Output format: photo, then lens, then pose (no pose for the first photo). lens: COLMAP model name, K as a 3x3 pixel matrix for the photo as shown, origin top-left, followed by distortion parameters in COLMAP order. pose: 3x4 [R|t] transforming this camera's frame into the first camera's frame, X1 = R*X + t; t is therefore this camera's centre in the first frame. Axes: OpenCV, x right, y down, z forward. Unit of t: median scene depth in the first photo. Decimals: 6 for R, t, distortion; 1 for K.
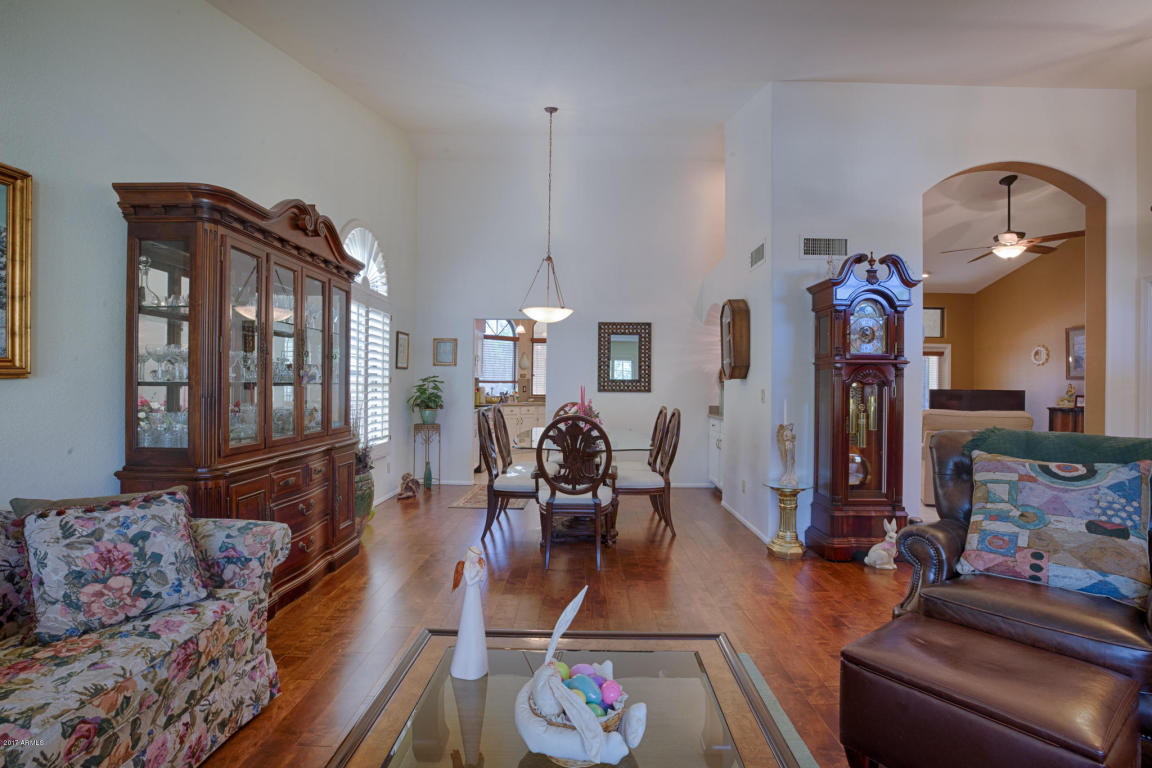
lens RADIAL K [[543.1, 0, 607.4], [0, 543.1, 385.4], [0, 0, 1]] dist [-0.031582, 0.008489]
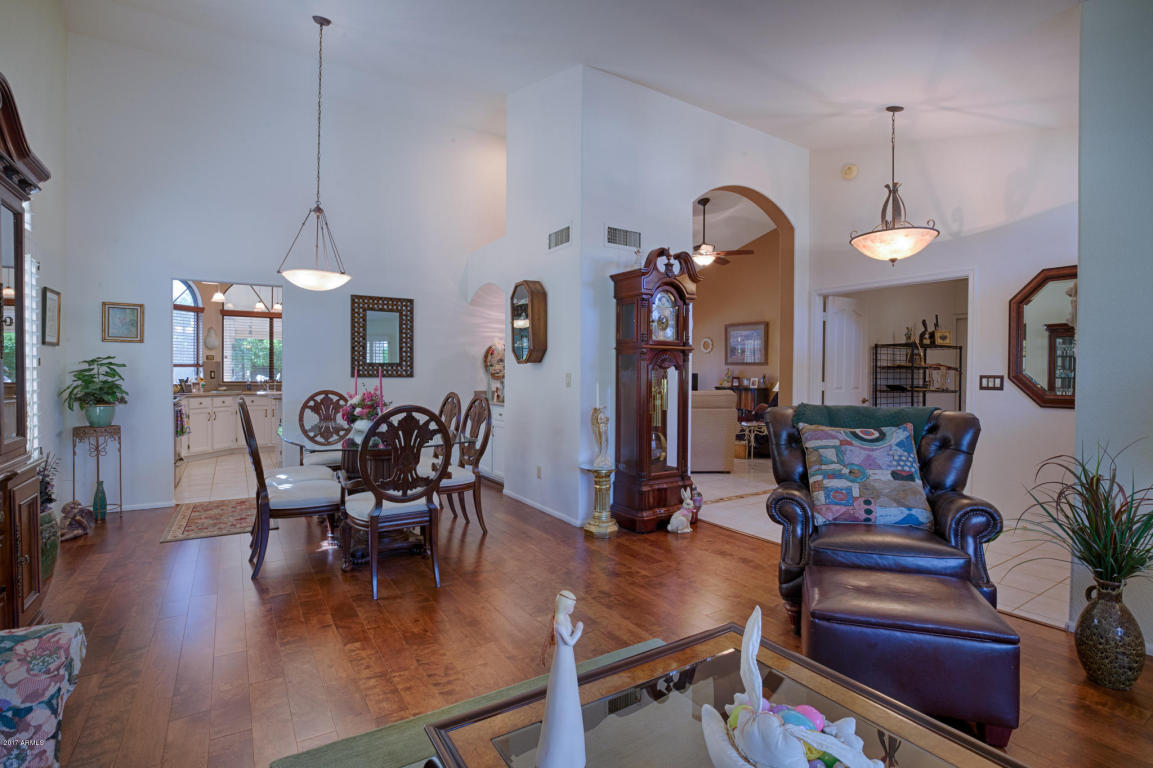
lens RADIAL K [[543.6, 0, 561.2], [0, 543.6, 381.7], [0, 0, 1]] dist [-0.031582, 0.008489]
pose [[0.847301, -0.012745, 0.530960, -0.283301], [0.001317, 0.999759, 0.021896, 0.000885], [-0.531112, -0.017853, 0.847114, 0.173687]]
